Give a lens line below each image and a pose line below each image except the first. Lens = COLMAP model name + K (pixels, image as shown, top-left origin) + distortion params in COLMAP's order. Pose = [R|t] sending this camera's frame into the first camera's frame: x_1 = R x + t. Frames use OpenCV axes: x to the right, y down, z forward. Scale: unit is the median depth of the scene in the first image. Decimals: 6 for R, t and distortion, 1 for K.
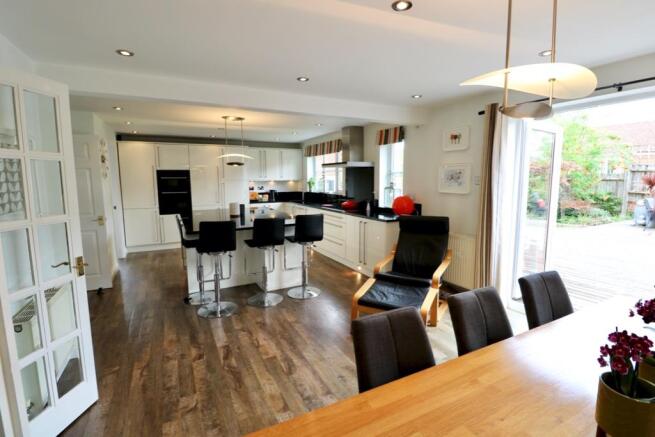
lens RADIAL K [[308.4, 0, 328.2], [0, 308.4, 216.7], [0, 0, 1]] dist [-0.015307, -0.001272]
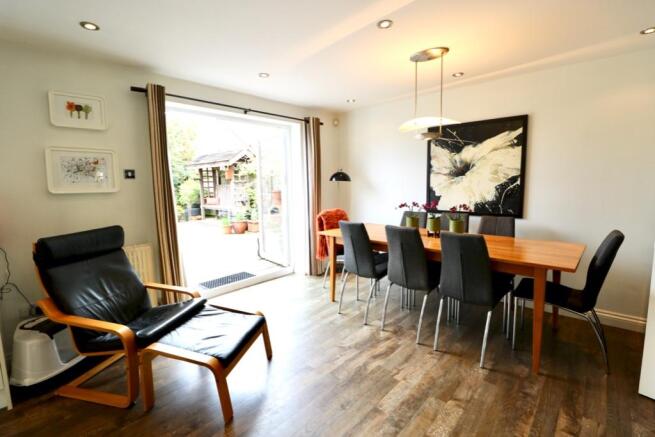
lens RADIAL K [[308.4, 0, 327.4], [0, 308.4, 216.0], [0, 0, 1]] dist [-0.015307, -0.001272]
pose [[-0.341711, -0.089416, 0.935542, -0.303755], [0.136431, 0.980199, 0.143516, -0.039409], [-0.929850, 0.176678, -0.322745, 0.569711]]
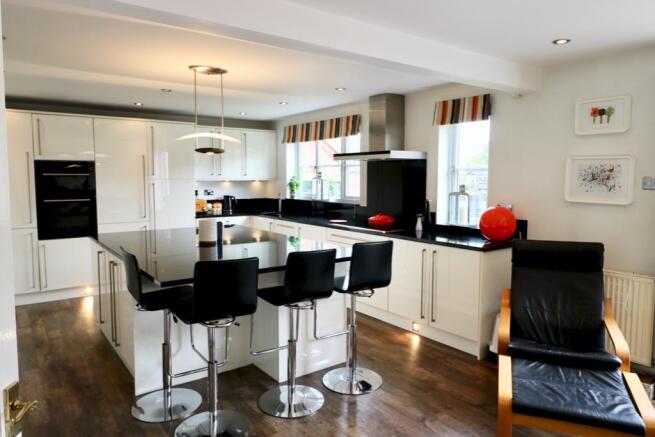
lens RADIAL K [[446.1, 0, 326.5], [0, 446.1, 215.8], [0, 0, 1]] dist [-0.010582, -0.000405]
pose [[0.988750, -0.005436, 0.149479, -0.200779], [0.011121, 0.999245, -0.037226, -0.018570], [-0.149164, 0.038469, 0.988064, 0.158618]]
